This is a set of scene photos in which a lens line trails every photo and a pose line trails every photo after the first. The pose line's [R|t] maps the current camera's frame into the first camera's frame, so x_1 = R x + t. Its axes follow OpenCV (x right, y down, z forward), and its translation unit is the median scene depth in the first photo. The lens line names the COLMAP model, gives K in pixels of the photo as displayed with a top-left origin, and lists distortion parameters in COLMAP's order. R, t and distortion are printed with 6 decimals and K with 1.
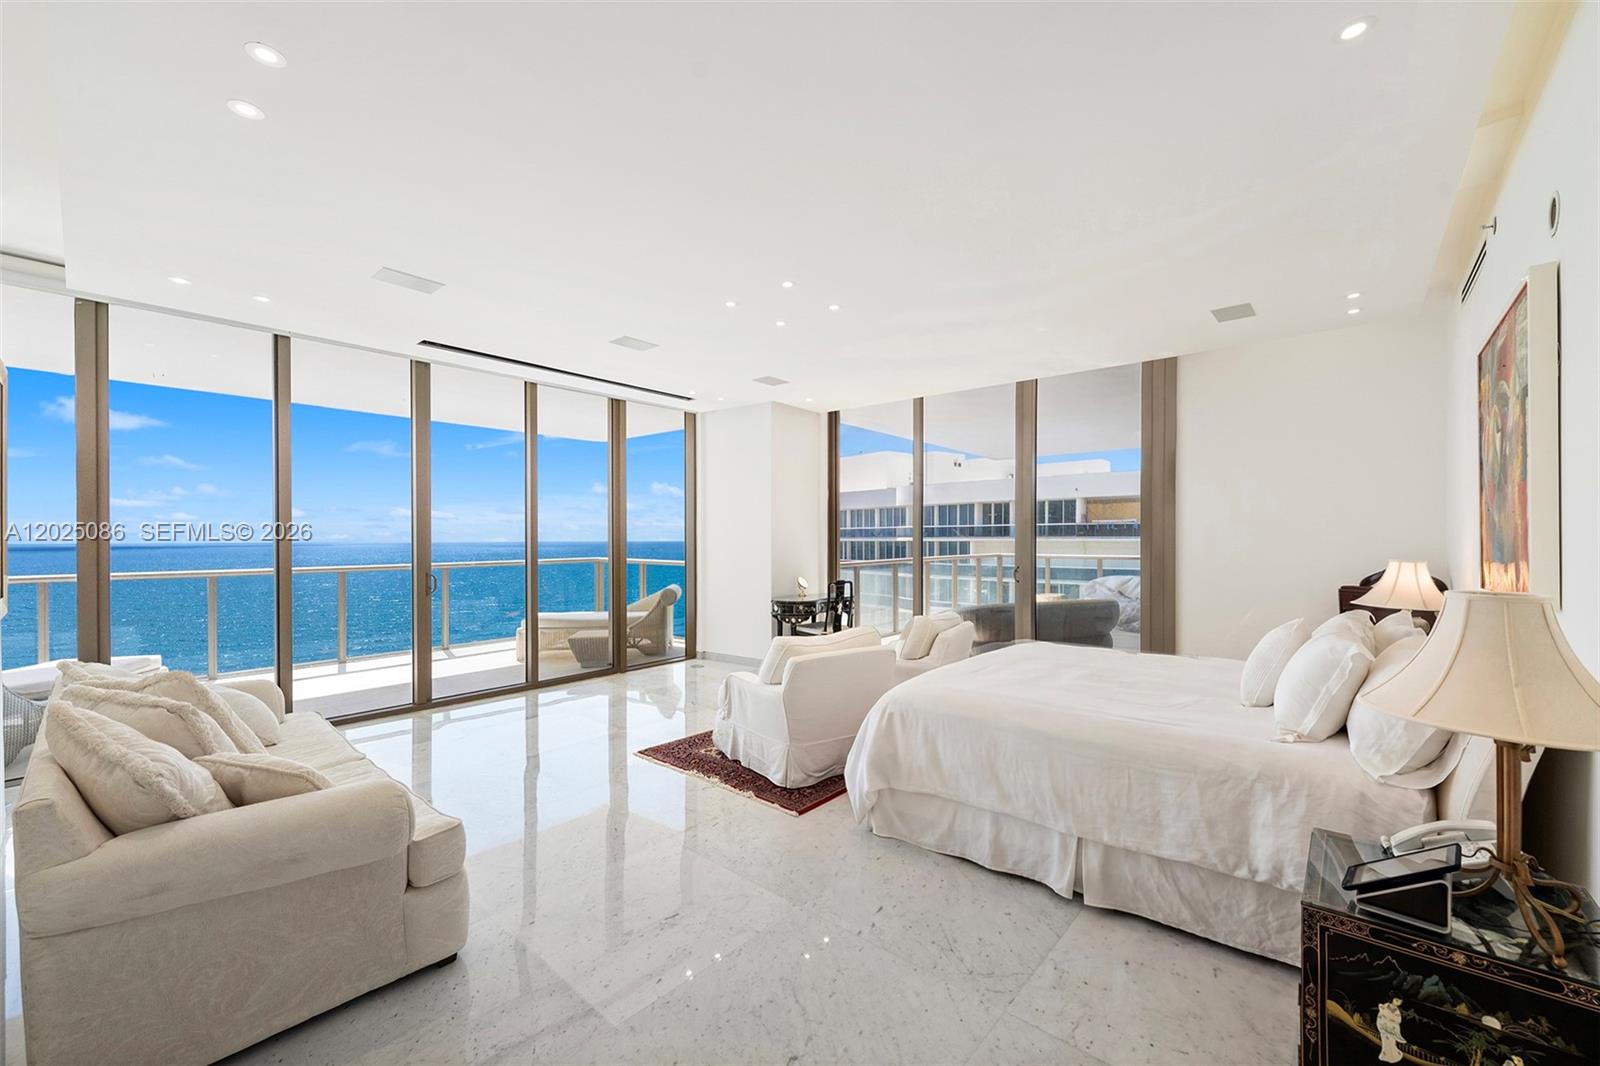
lens RADIAL K [[643.1, 0, 797.1], [0, 643.1, 542.7], [0, 0, 1]] dist [-0.000281, 0.000115]
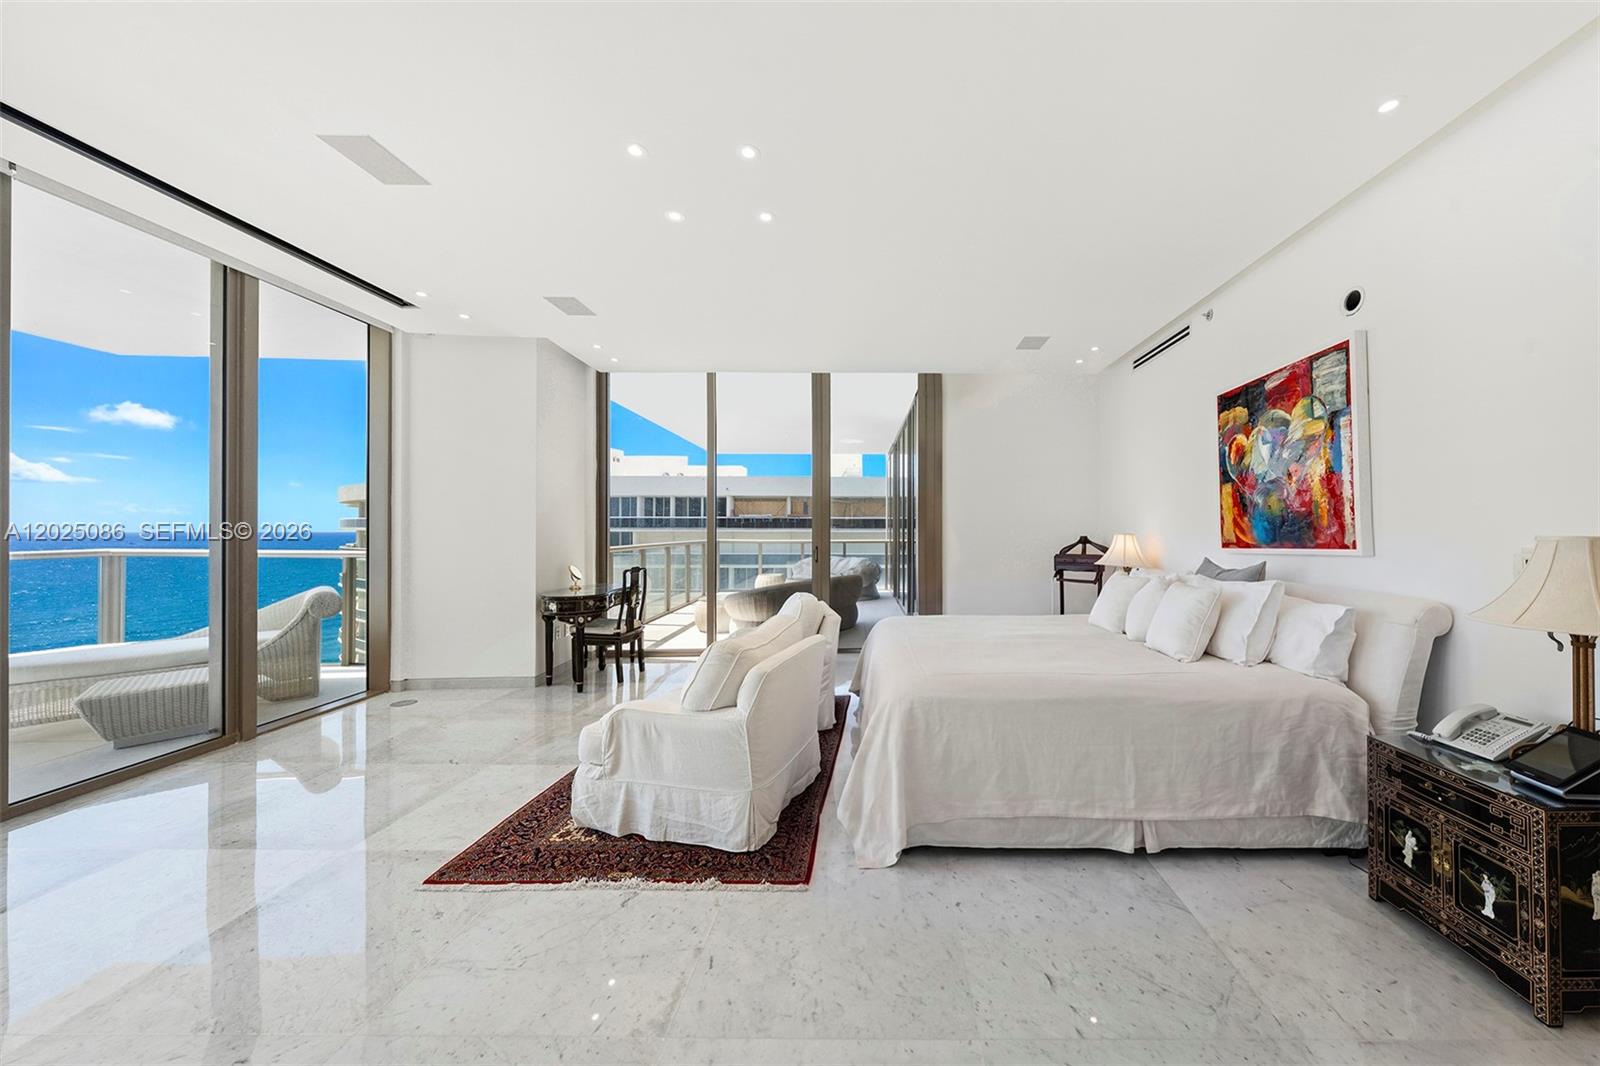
lens RADIAL K [[529.9, 0, 794.6], [0, 529.9, 533.4], [0, 0, 1]] dist [-0.001906, -0.000186]
pose [[0.746698, 0.007293, 0.665123, -0.224510], [0.000585, 0.999932, -0.011621, 0.020607], [-0.665163, 0.009067, 0.746643, 0.315658]]
